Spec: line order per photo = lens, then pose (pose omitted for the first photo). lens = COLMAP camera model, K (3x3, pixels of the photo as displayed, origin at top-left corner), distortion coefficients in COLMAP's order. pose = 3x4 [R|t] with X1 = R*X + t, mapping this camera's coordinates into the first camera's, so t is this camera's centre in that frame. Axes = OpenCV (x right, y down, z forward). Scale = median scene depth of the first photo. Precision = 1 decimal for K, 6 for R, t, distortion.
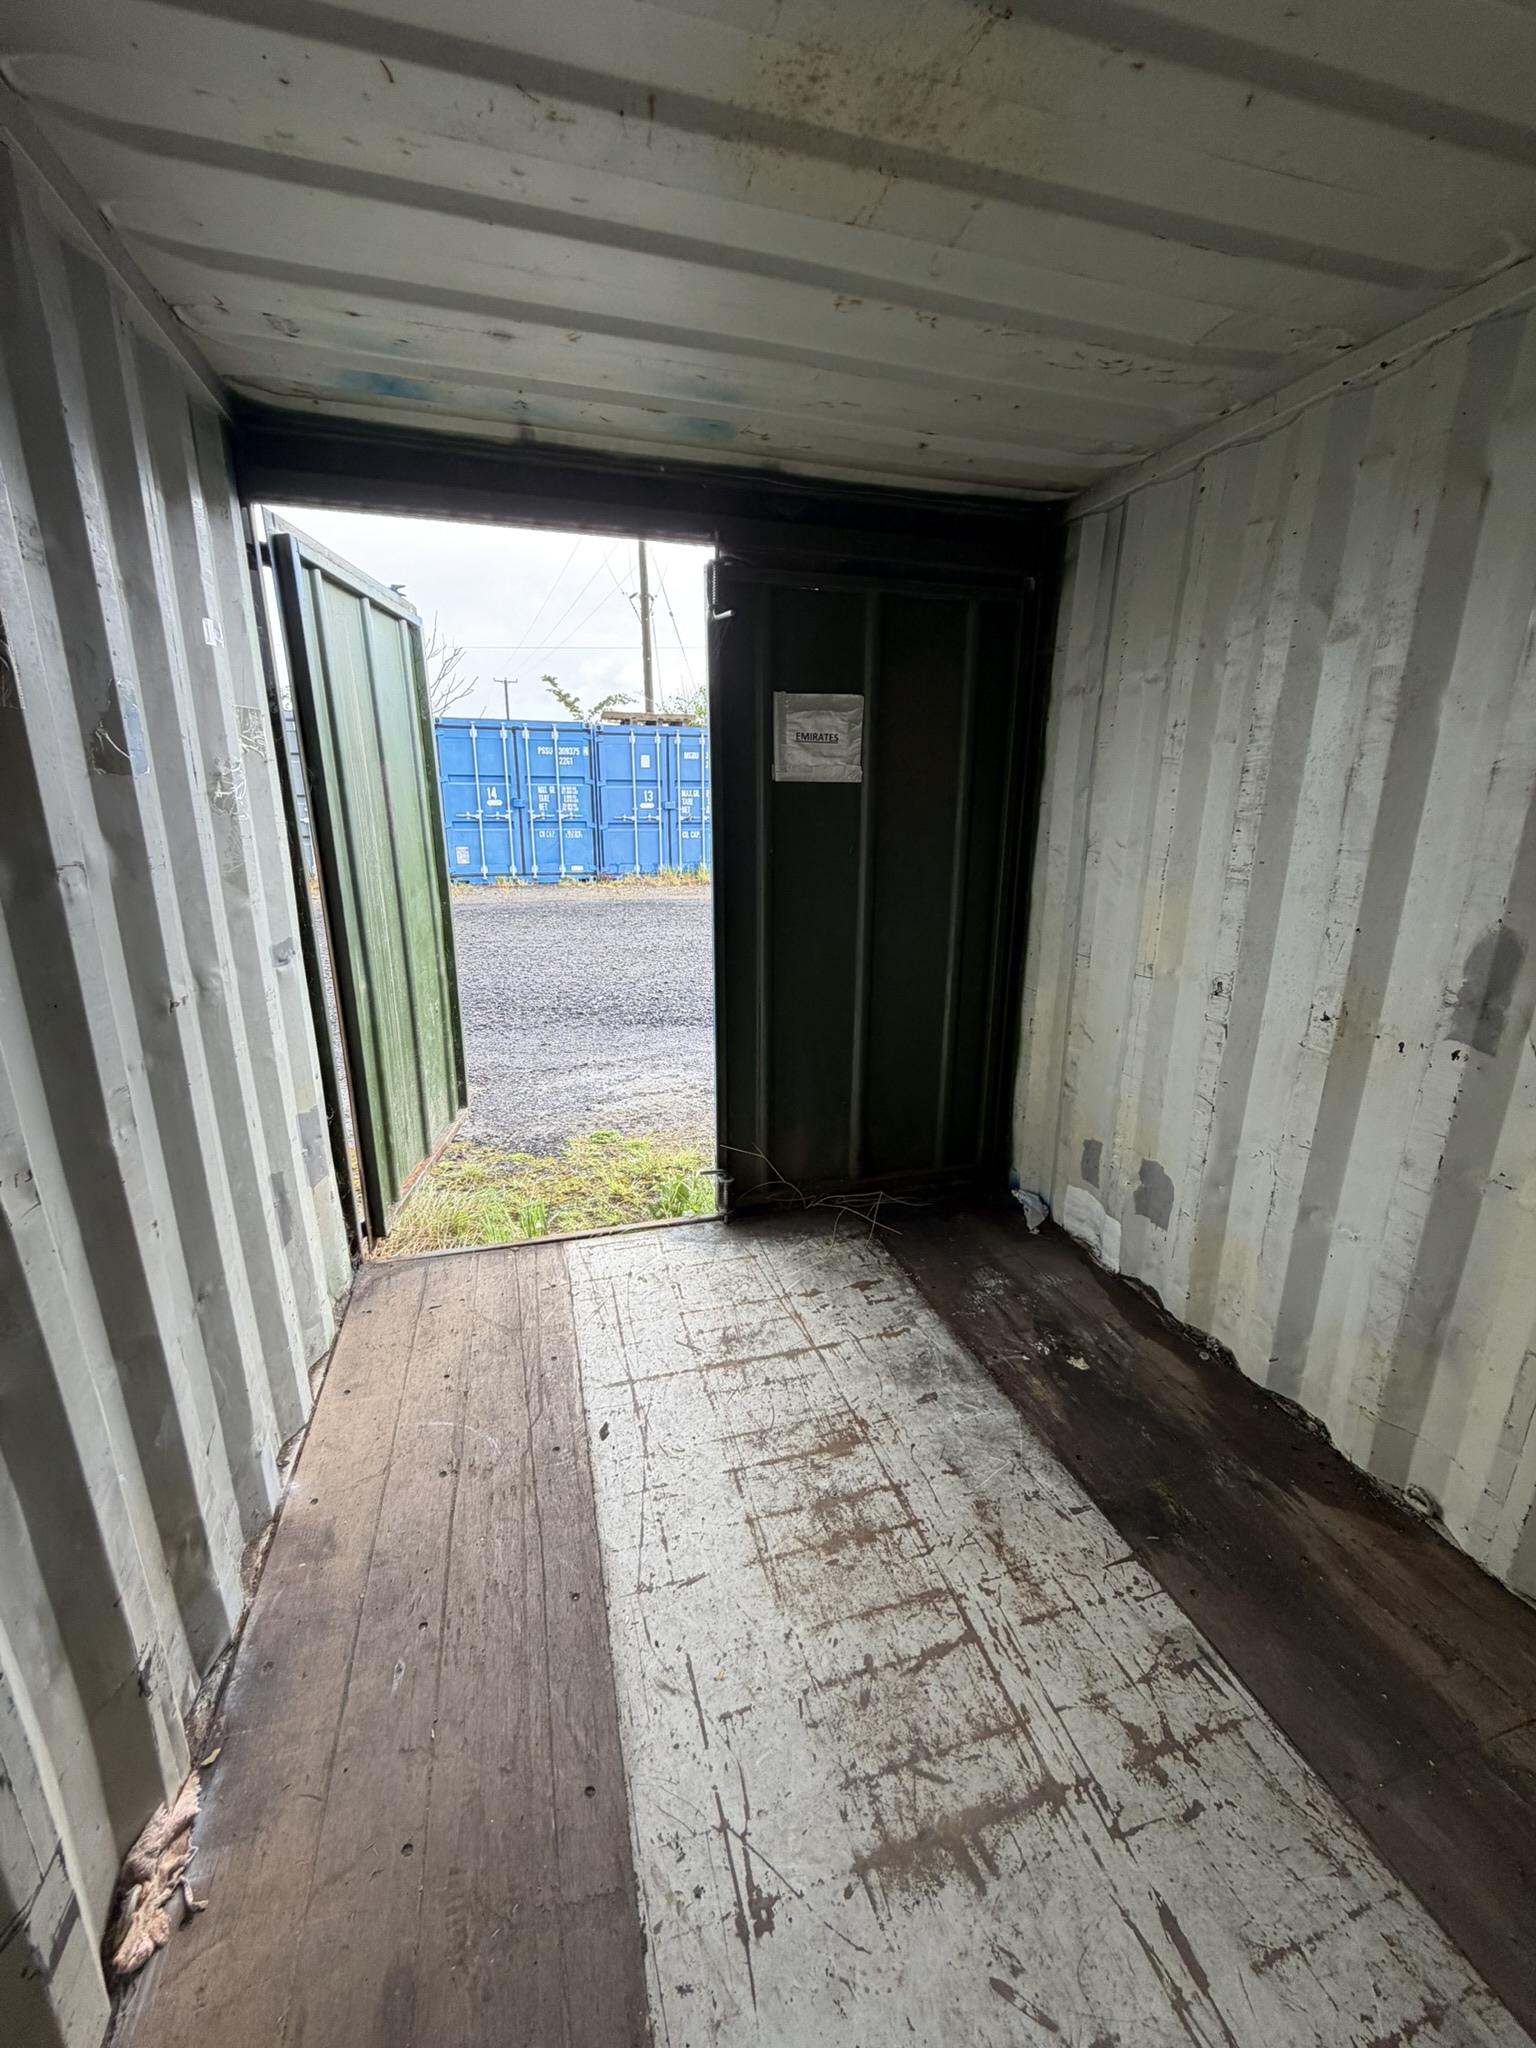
lens RADIAL K [[822.1, 0, 767.5], [0, 822.1, 1018.6], [0, 0, 1]] dist [-0.002780, 0.000027]
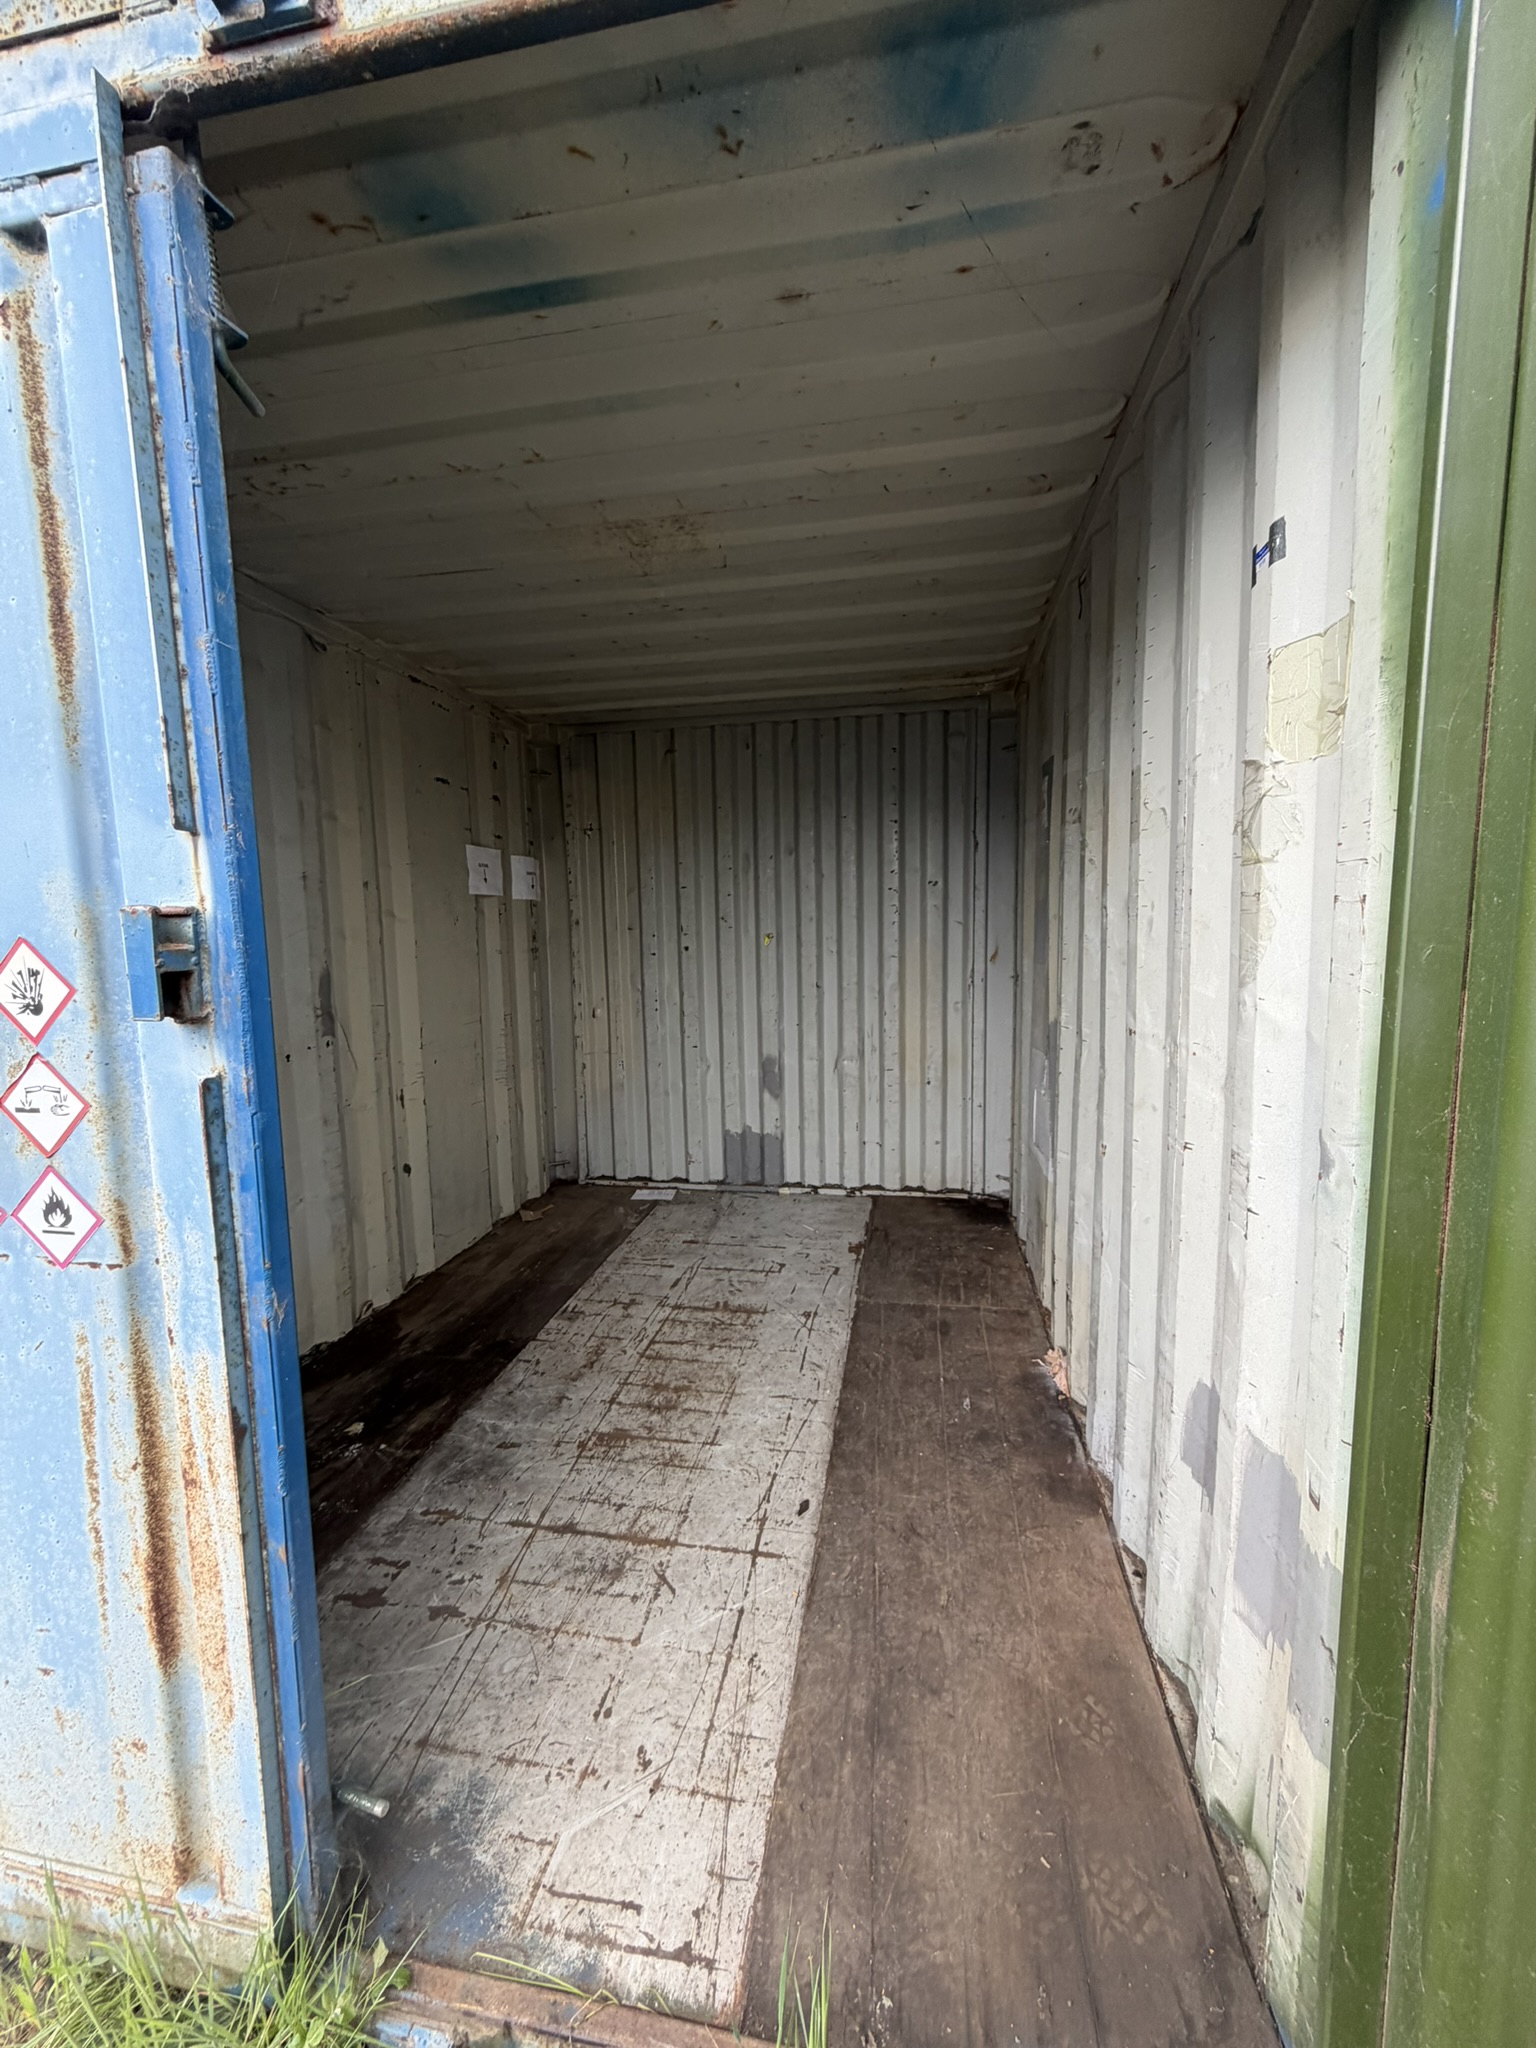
lens RADIAL K [[822.1, 0, 764.0], [0, 822.1, 1022.0], [0, 0, 1]] dist [-0.002780, 0.000027]
pose [[-0.891058, -0.042019, 0.451939, -0.632377], [0.131949, 0.928723, 0.346502, -0.412971], [-0.434286, 0.368387, -0.822002, 1.776871]]
